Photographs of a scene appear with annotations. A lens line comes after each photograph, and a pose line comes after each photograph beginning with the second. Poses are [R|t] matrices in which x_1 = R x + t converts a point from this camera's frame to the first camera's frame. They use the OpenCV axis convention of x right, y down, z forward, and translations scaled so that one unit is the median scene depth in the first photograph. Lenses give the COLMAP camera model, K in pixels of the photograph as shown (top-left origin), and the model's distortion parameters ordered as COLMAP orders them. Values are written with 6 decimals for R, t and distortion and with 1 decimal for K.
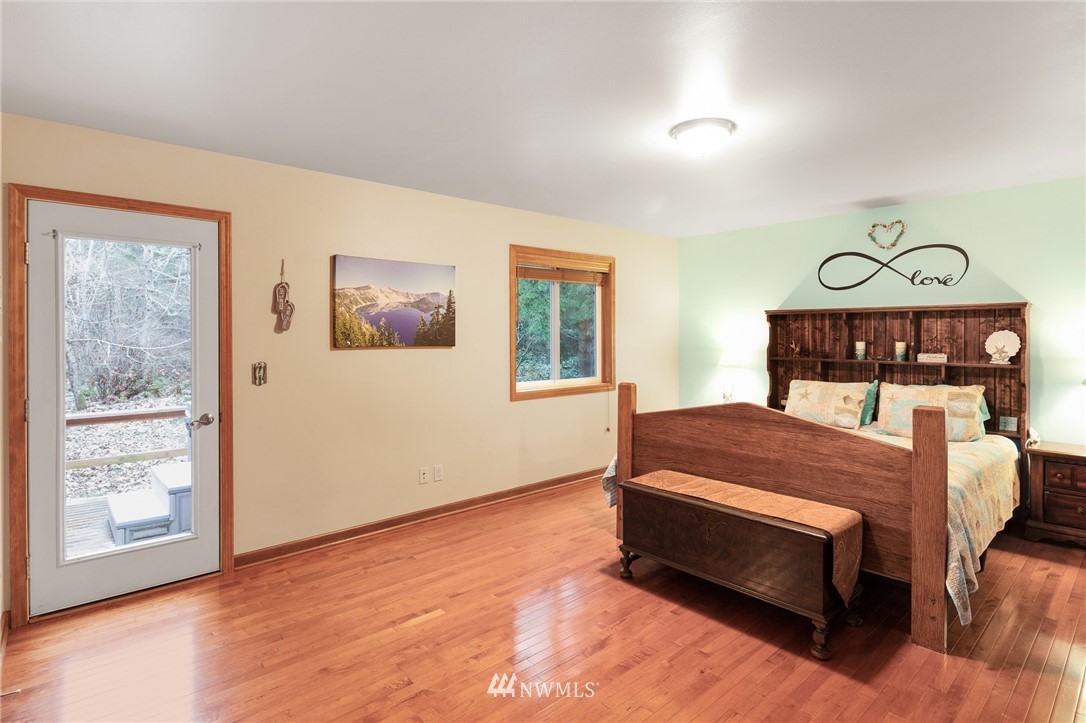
lens RADIAL K [[554.2, 0, 549.9], [0, 554.2, 333.4], [0, 0, 1]] dist [-0.000316, -0.000139]
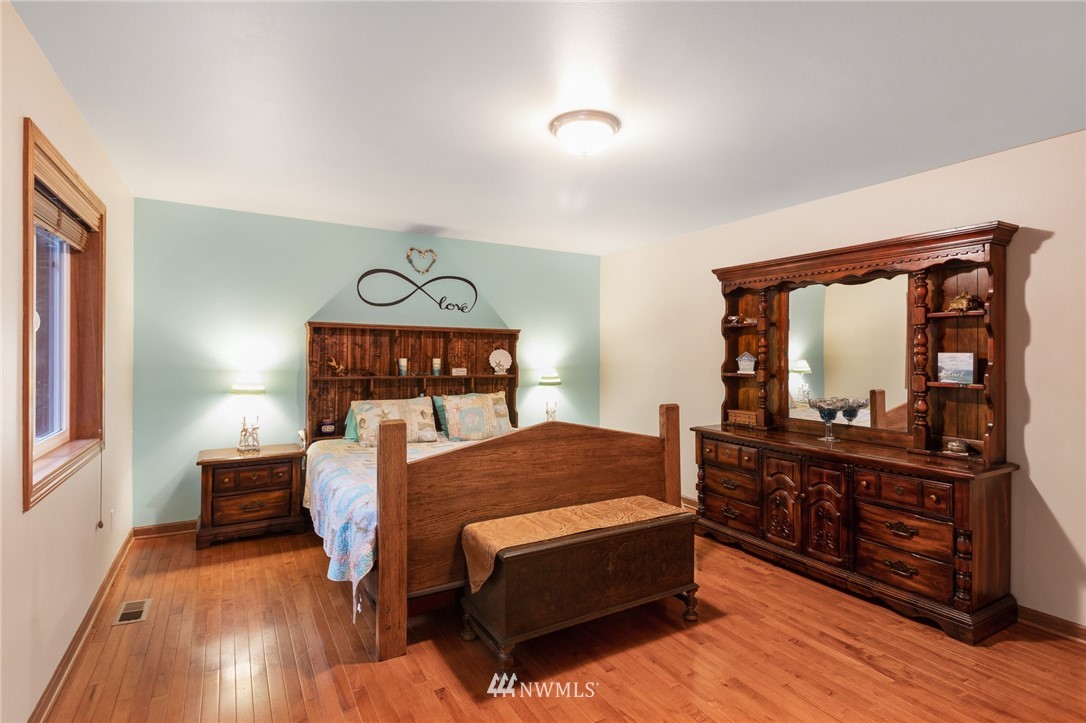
lens RADIAL K [[533.7, 0, 540.1], [0, 533.7, 351.1], [0, 0, 1]] dist [0.024182, -0.000012]
pose [[0.206457, 0.009673, 0.978408, -0.370780], [-0.010208, 0.999918, -0.007732, 0.006781], [-0.978402, -0.008391, 0.206538, 0.551009]]
